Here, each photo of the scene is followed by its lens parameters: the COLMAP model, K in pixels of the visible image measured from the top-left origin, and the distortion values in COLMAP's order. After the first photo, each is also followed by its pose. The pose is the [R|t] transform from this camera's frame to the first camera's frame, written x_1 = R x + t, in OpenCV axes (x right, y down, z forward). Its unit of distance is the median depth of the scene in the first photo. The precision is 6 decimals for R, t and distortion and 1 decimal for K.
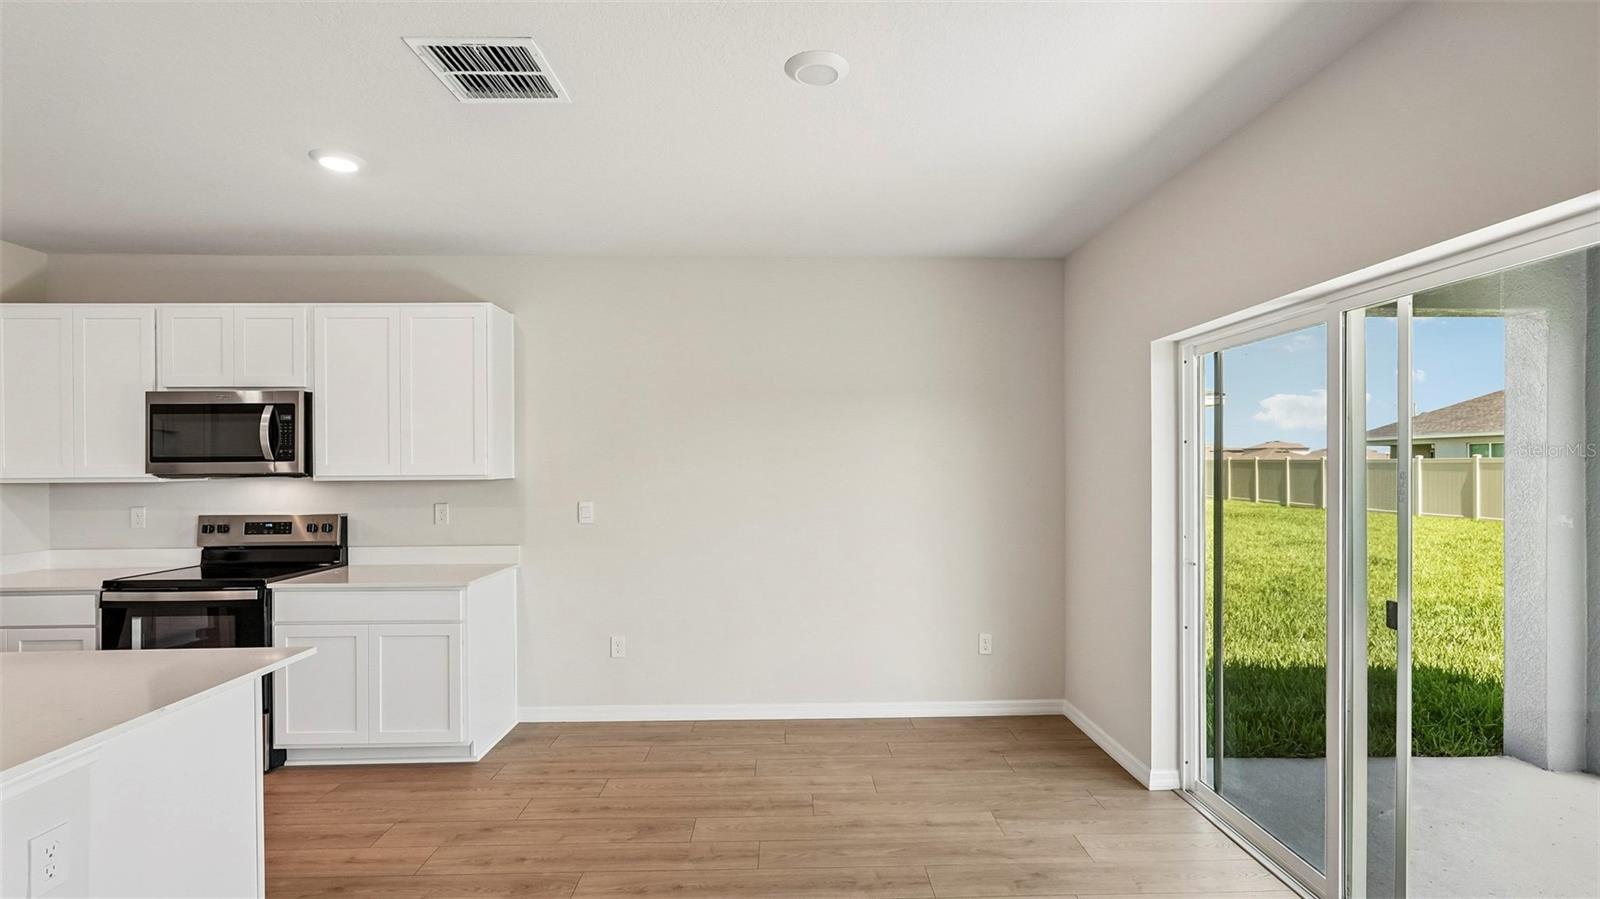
lens RADIAL K [[725.3, 0, 801.0], [0, 725.3, 460.3], [0, 0, 1]] dist [0.003409, 0.000914]
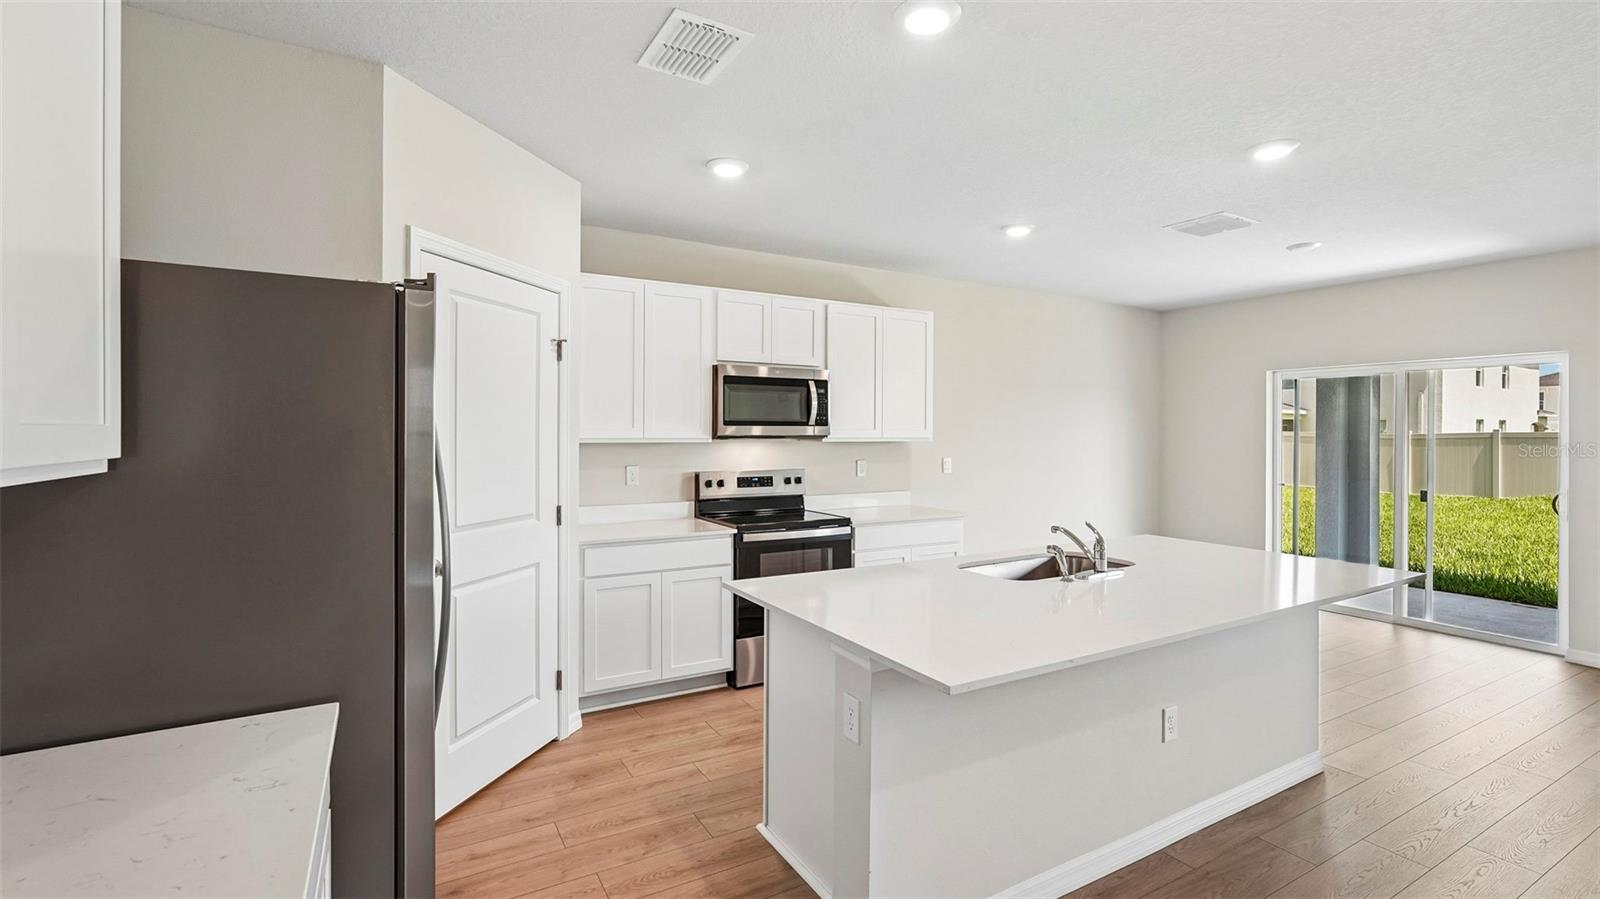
lens RADIAL K [[725.3, 0, 798.1], [0, 725.3, 440.7], [0, 0, 1]] dist [0.003409, 0.000914]
pose [[0.875594, 0.002254, 0.483042, -1.284681], [-0.010806, 0.999830, 0.014922, 0.008249], [-0.482926, -0.018285, 0.875470, -0.068960]]
